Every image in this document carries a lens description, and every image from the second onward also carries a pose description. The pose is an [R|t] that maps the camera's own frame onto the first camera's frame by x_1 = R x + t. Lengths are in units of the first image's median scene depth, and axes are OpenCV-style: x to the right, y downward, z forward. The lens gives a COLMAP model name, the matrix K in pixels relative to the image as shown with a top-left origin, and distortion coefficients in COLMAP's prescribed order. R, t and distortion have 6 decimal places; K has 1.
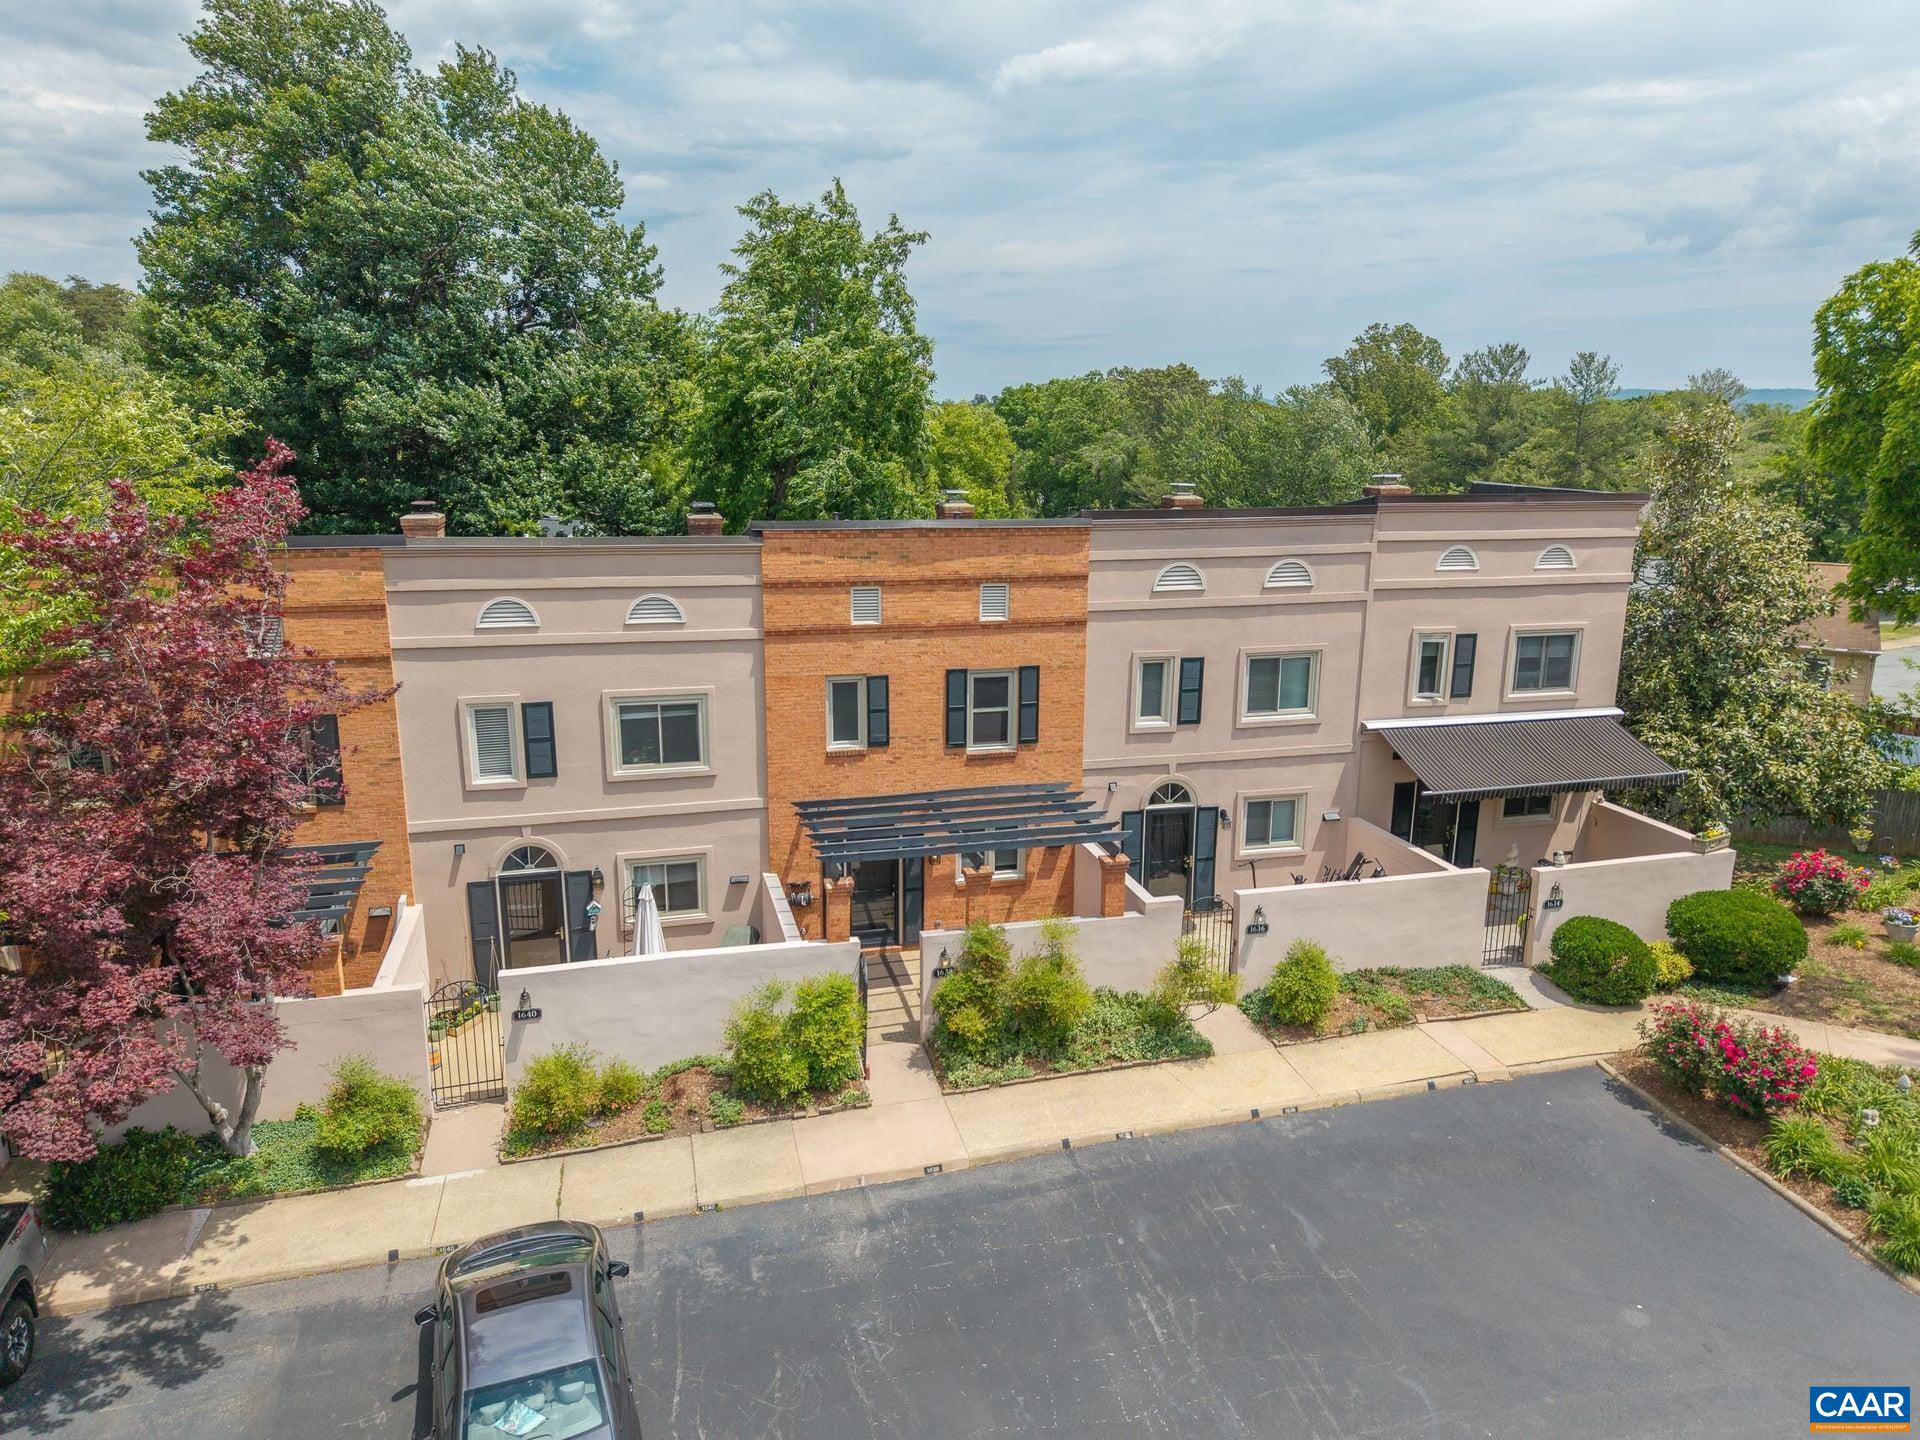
lens RADIAL K [[1301.2, 0, 970.3], [0, 1301.2, 720.9], [0, 0, 1]] dist [0.012247, -0.005961]
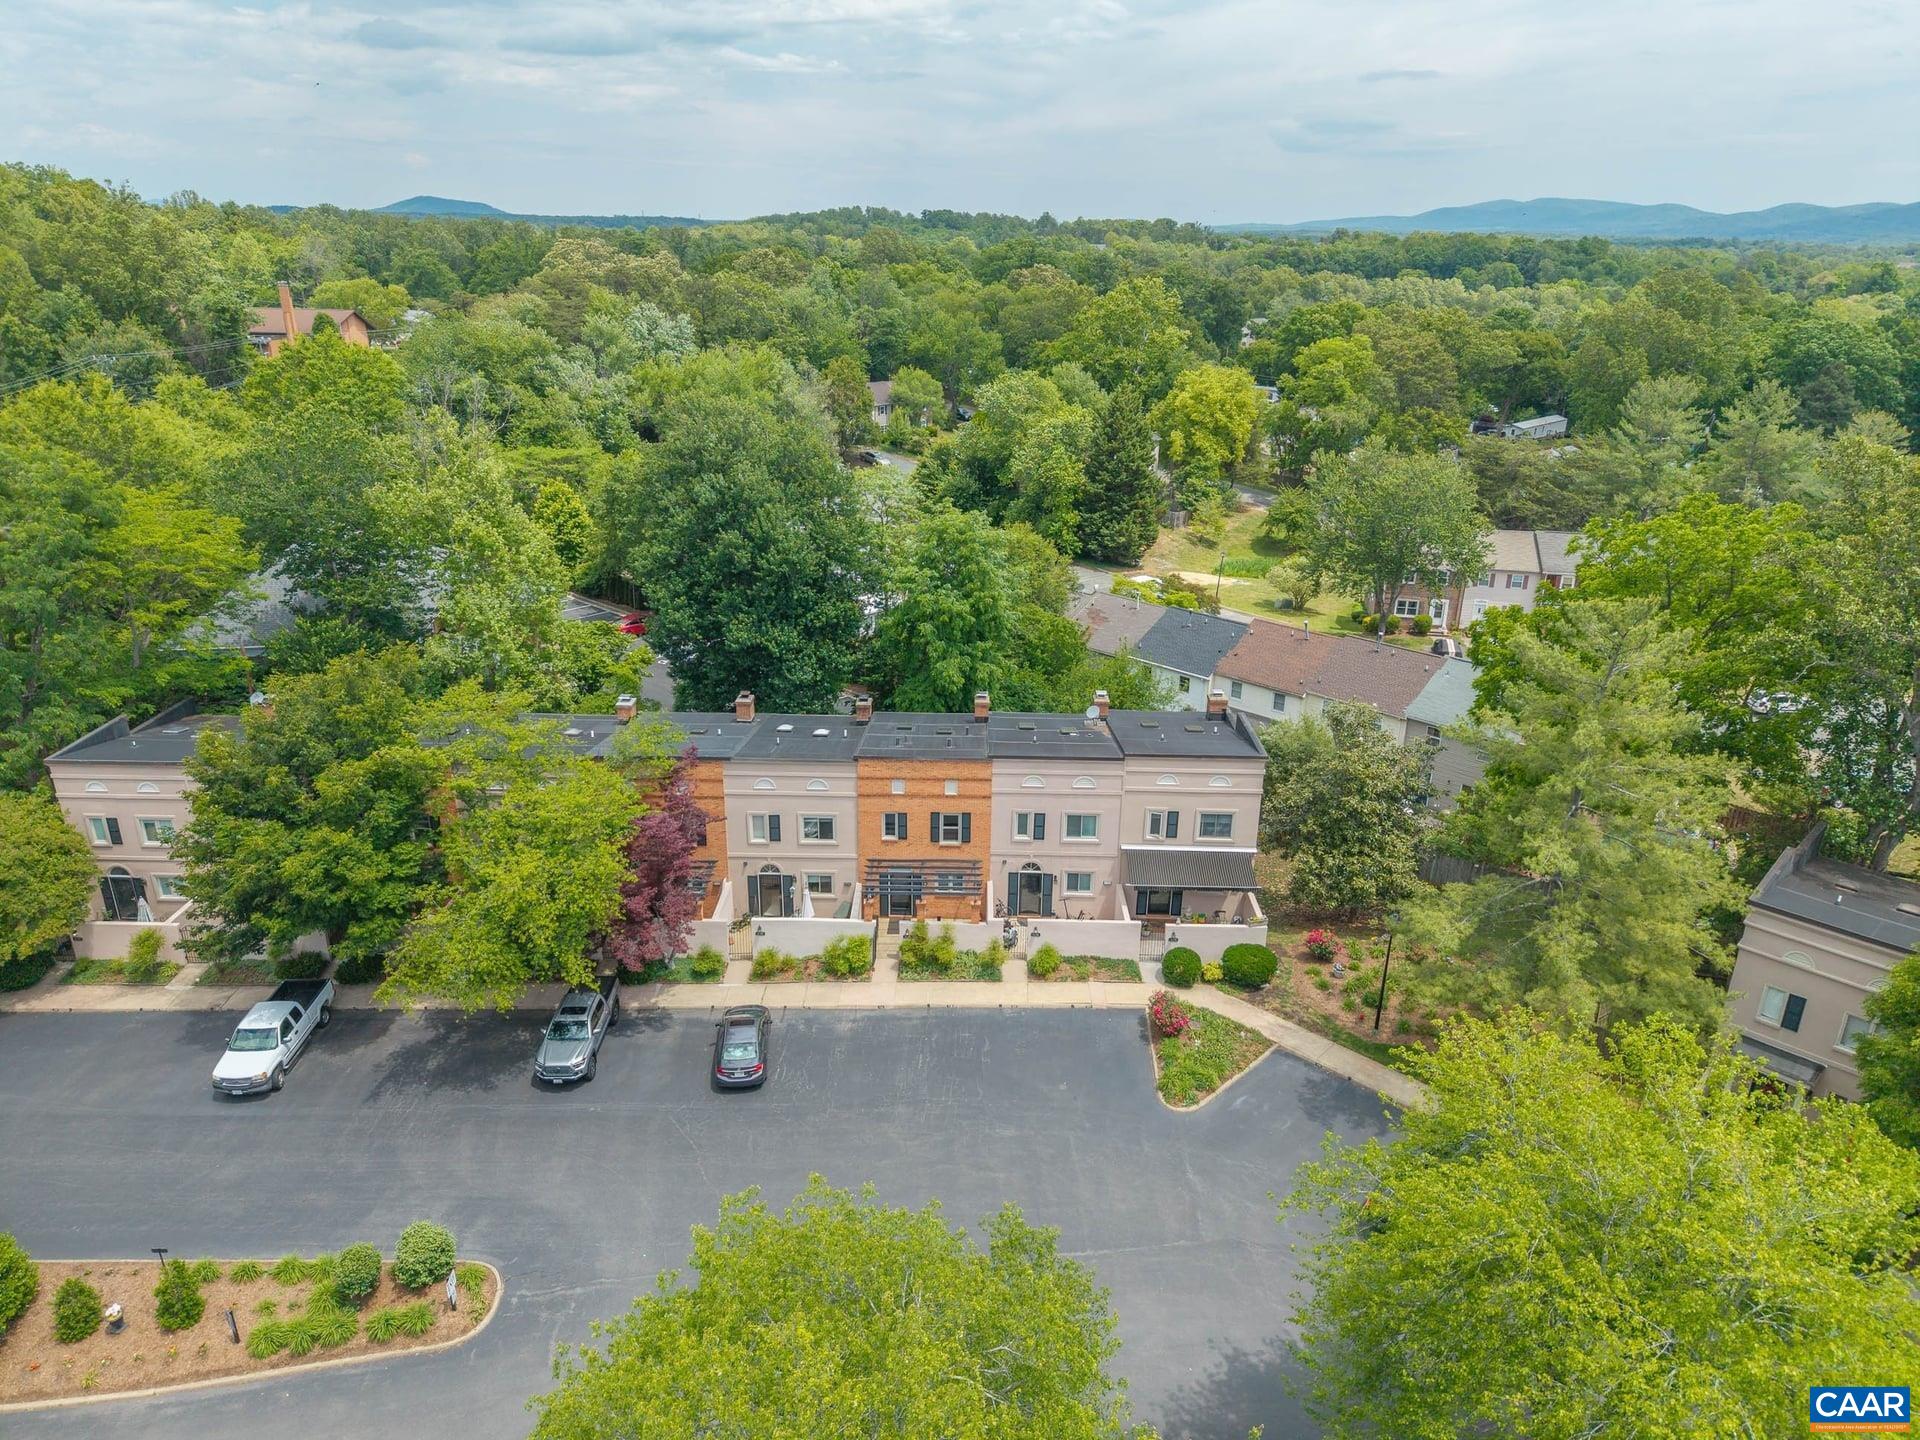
lens RADIAL K [[1292.8, 0, 968.0], [0, 1292.8, 723.6], [0, 0, 1]] dist [0.048046, -0.035892]
pose [[0.962117, 0.104661, -0.251747, 0.675608], [-0.067503, 0.986077, 0.151971, -0.608394], [0.264147, -0.129221, 0.955787, -1.360469]]
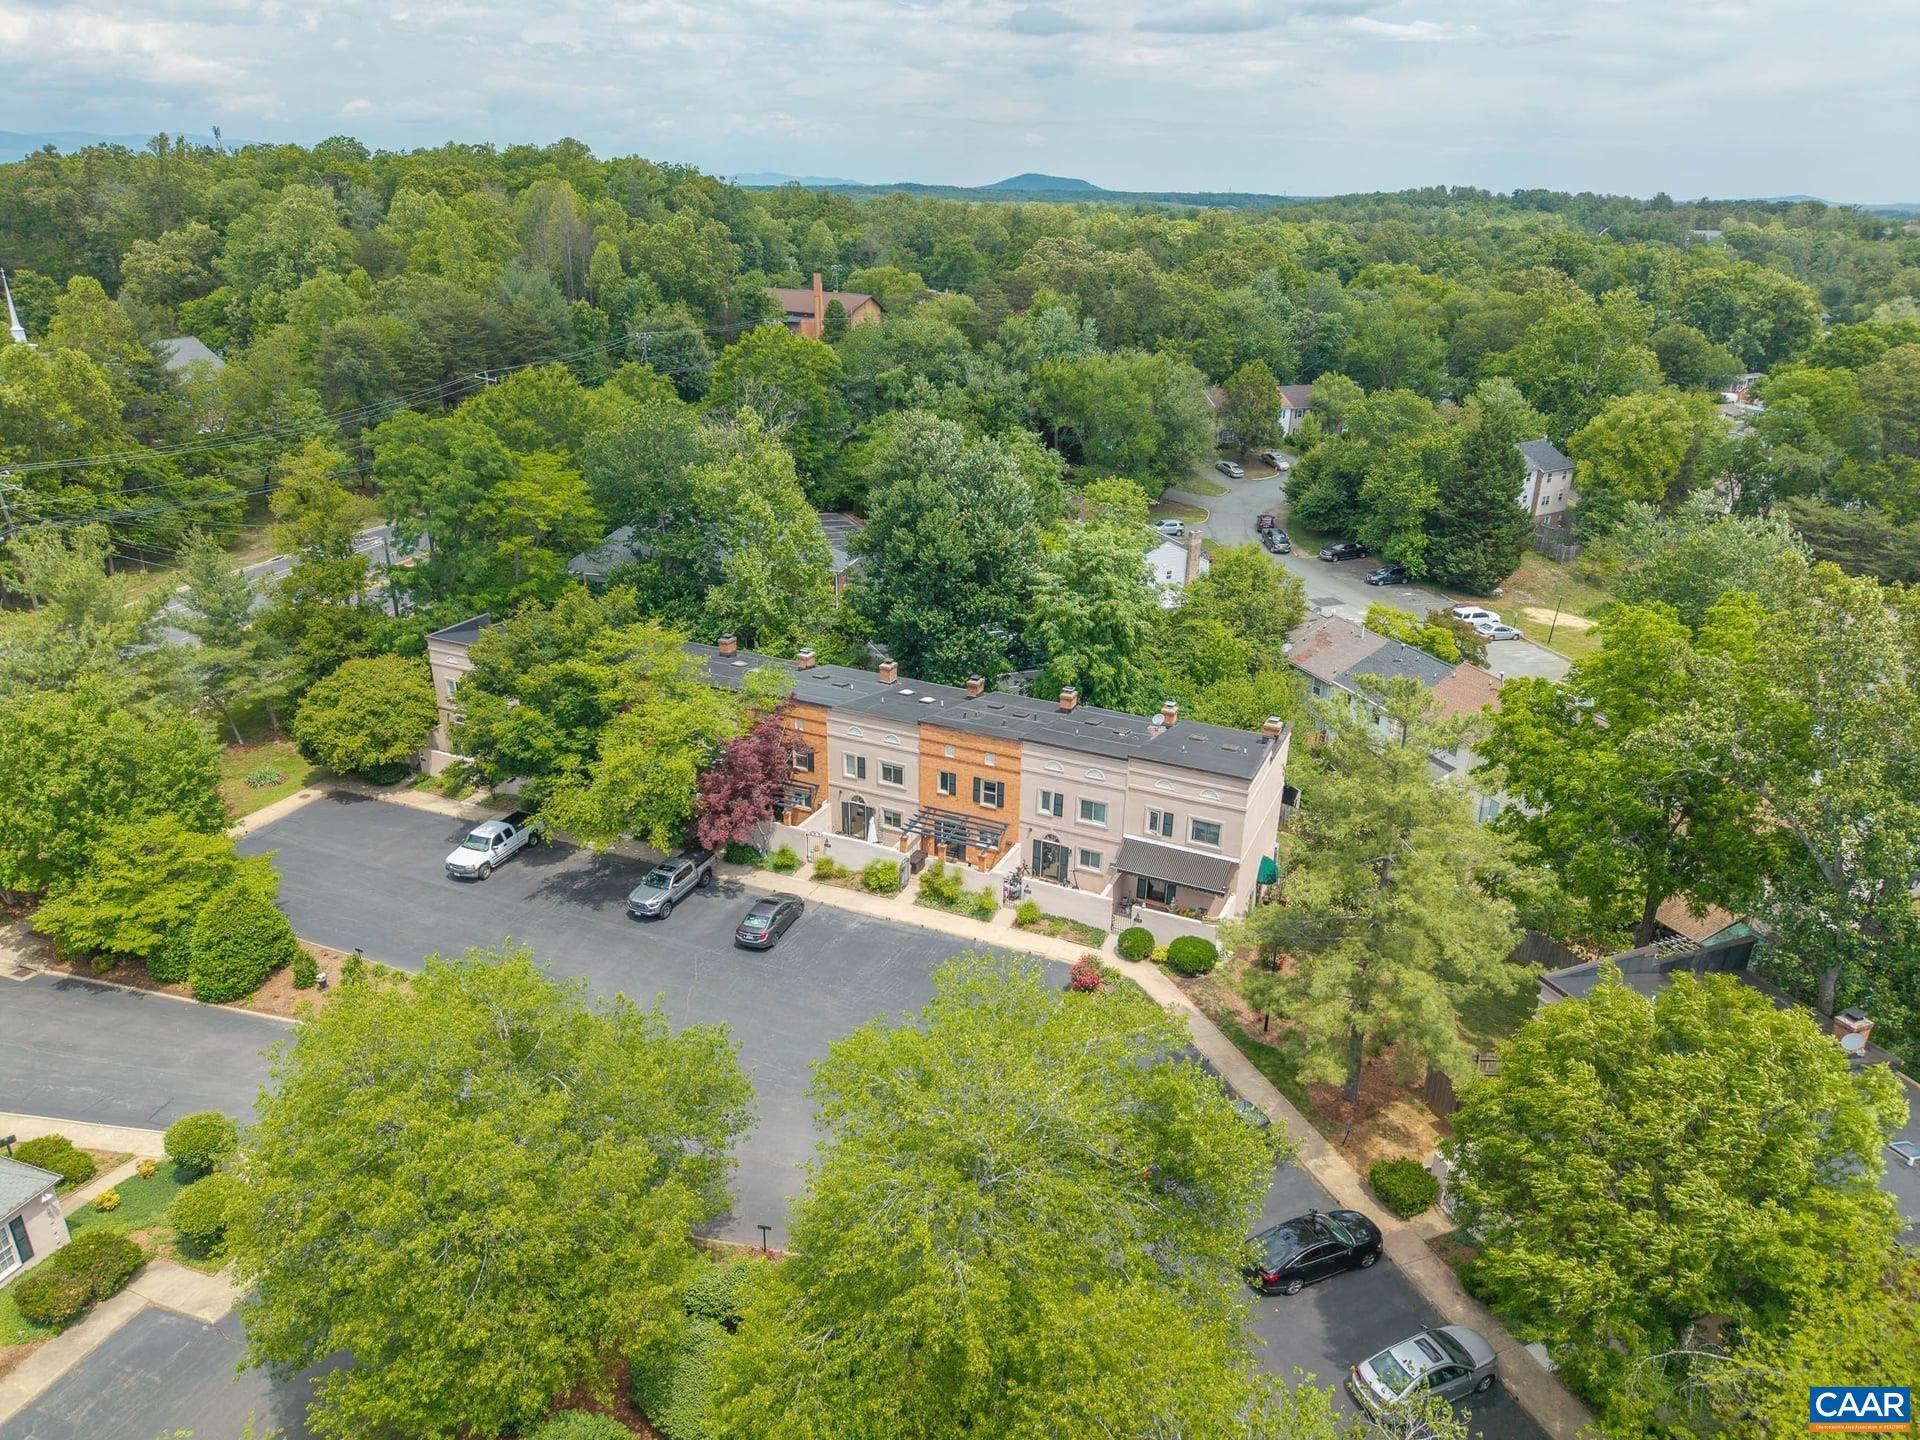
lens RADIAL K [[1301.2, 0, 970.3], [0, 1301.2, 720.9], [0, 0, 1]] dist [0.012247, -0.005961]
pose [[0.768080, 0.252404, -0.588511, 1.772037], [-0.155790, 0.965082, 0.210584, -0.825260], [0.621113, -0.070061, 0.780583, -1.387087]]
